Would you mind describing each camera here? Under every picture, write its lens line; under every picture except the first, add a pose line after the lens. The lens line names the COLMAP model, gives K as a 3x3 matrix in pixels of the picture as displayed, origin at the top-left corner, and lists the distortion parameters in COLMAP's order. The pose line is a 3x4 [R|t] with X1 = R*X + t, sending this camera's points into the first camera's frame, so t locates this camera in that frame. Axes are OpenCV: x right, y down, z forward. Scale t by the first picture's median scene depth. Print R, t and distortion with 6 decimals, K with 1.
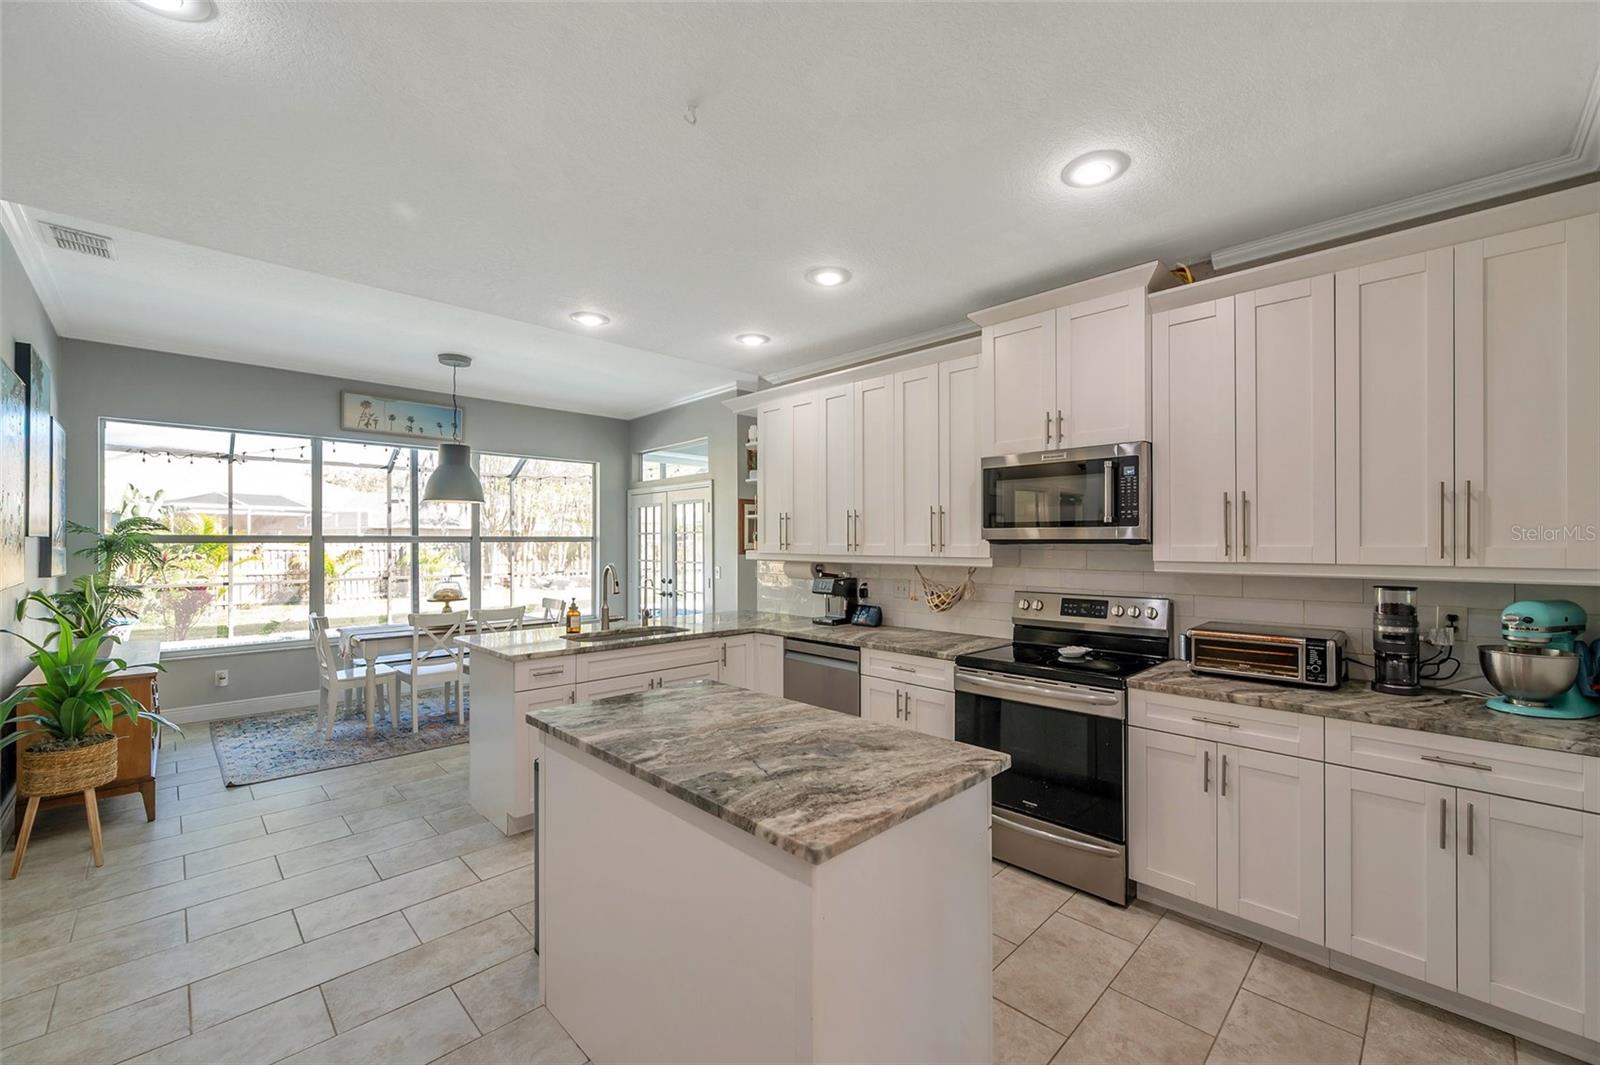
lens RADIAL K [[637.8, 0, 806.8], [0, 637.8, 538.0], [0, 0, 1]] dist [0.000637, -0.000226]
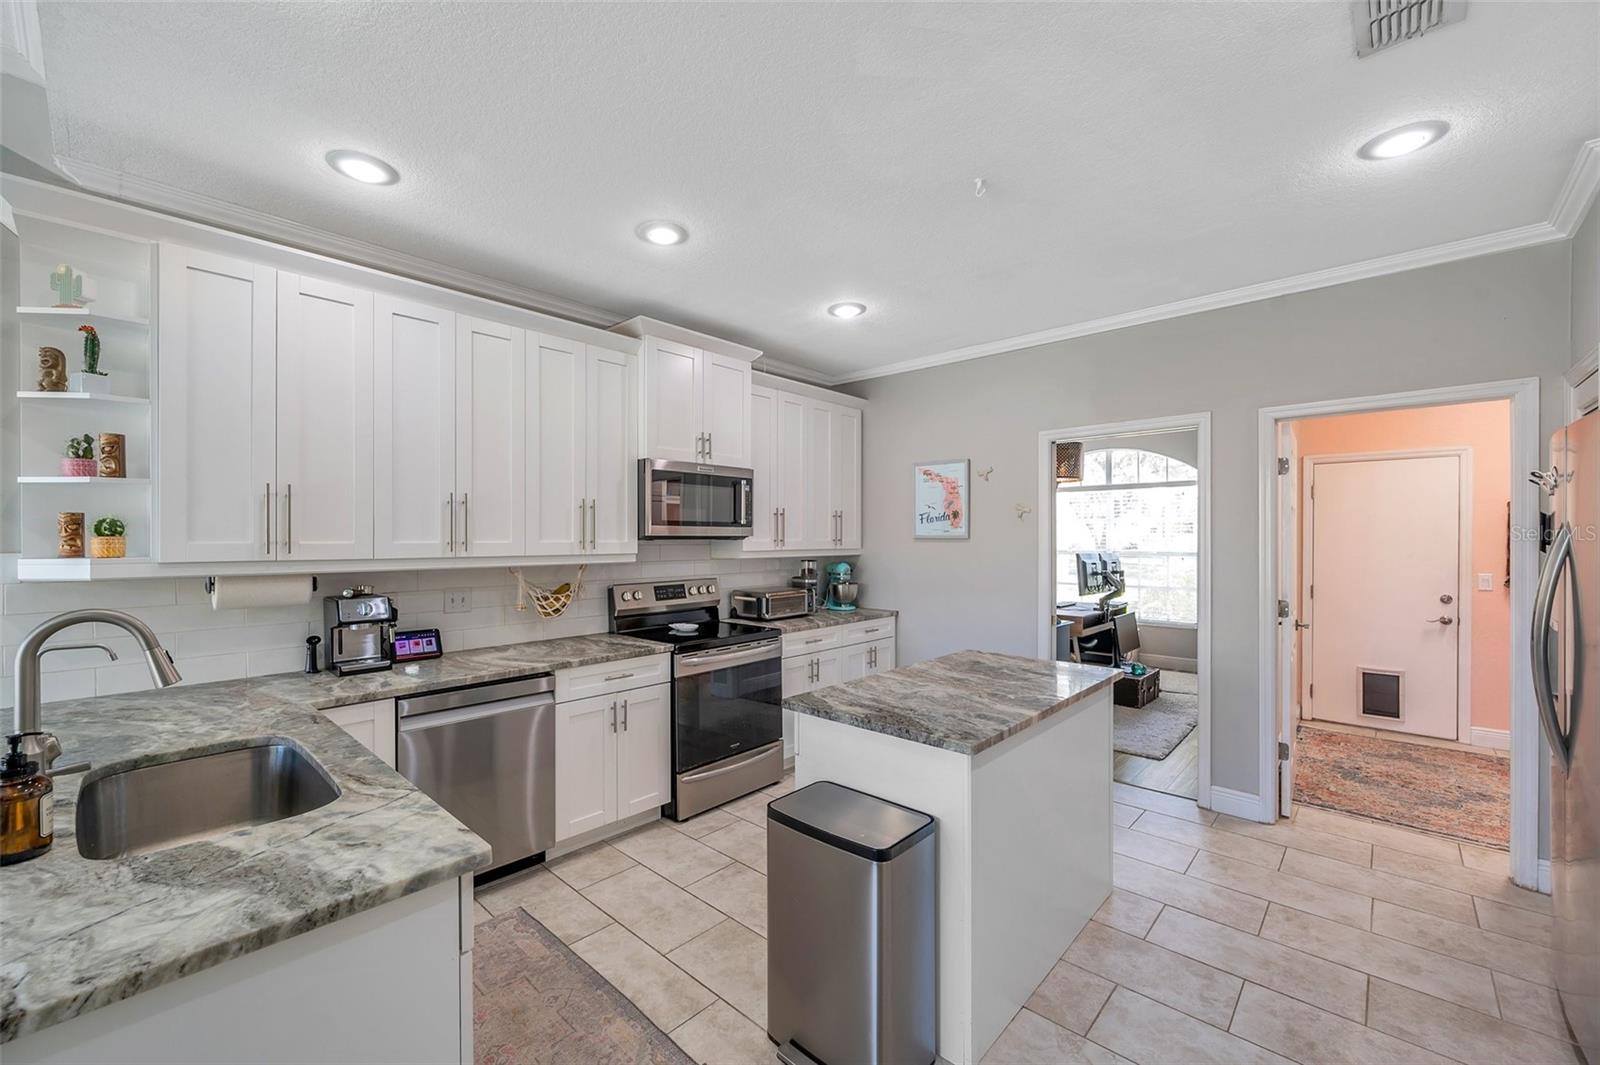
lens RADIAL K [[637.8, 0, 806.8], [0, 637.8, 538.0], [0, 0, 1]] dist [0.000637, -0.000226]
pose [[-0.042856, -0.000658, 0.999081, -0.801354], [-0.004957, 0.999988, 0.000446, 0.003909], [-0.999069, -0.004934, -0.042859, 0.797746]]
